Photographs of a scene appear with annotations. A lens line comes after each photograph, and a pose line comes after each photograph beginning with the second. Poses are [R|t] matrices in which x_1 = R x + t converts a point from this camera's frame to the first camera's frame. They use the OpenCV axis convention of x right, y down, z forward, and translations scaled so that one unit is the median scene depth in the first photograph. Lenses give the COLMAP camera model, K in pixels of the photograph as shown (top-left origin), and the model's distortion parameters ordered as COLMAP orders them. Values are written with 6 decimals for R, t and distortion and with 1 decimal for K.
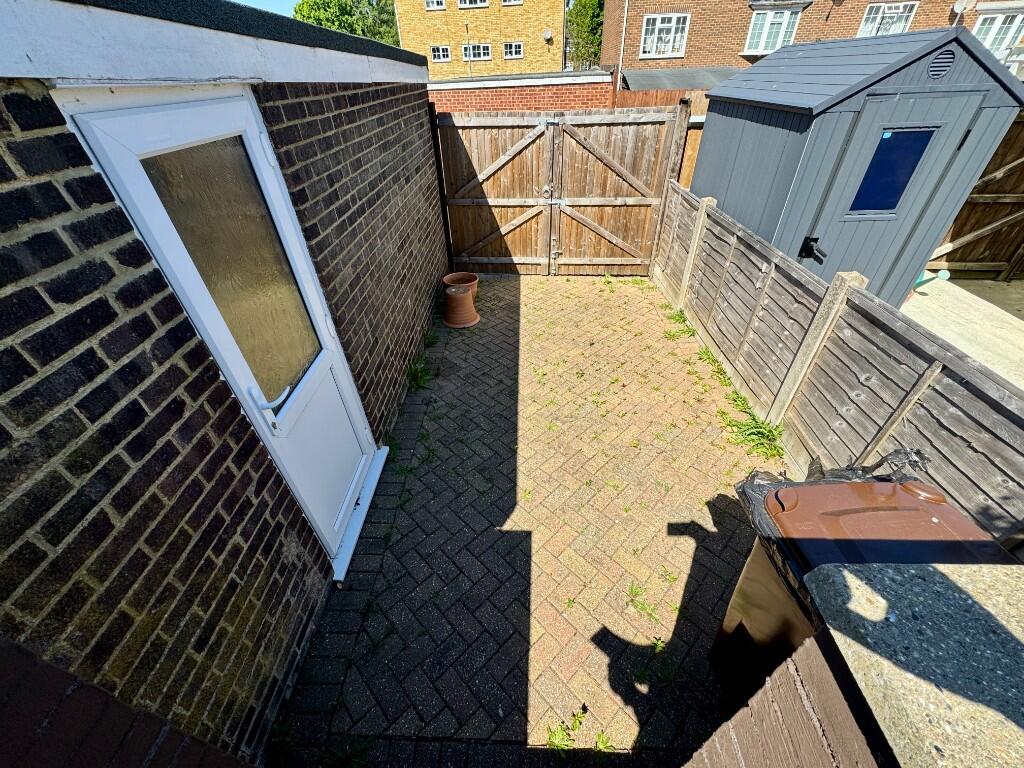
lens RADIAL K [[410.6, 0, 513.7], [0, 410.6, 389.9], [0, 0, 1]] dist [0.000157, 0.000157]
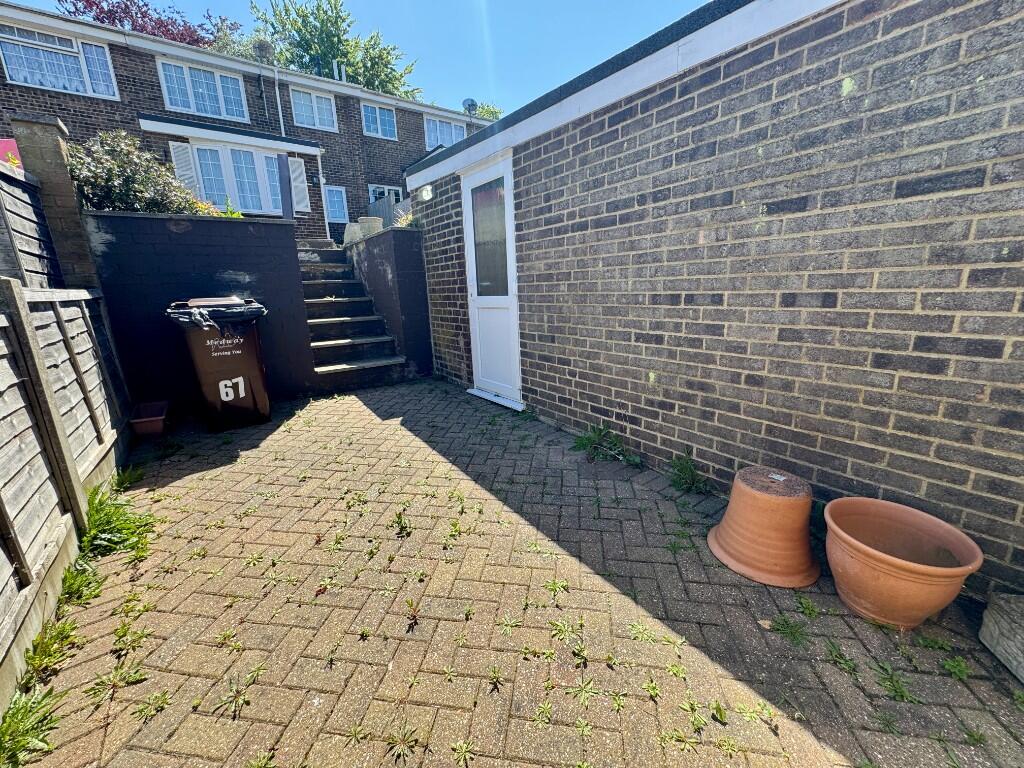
lens RADIAL K [[410.6, 0, 516.4], [0, 410.6, 379.6], [0, 0, 1]] dist [0.000157, 0.000157]
pose [[-0.790959, 0.206021, -0.576142, 0.513794], [-0.323238, 0.658801, 0.679337, -0.968514], [0.519521, 0.723558, -0.454491, 1.928462]]
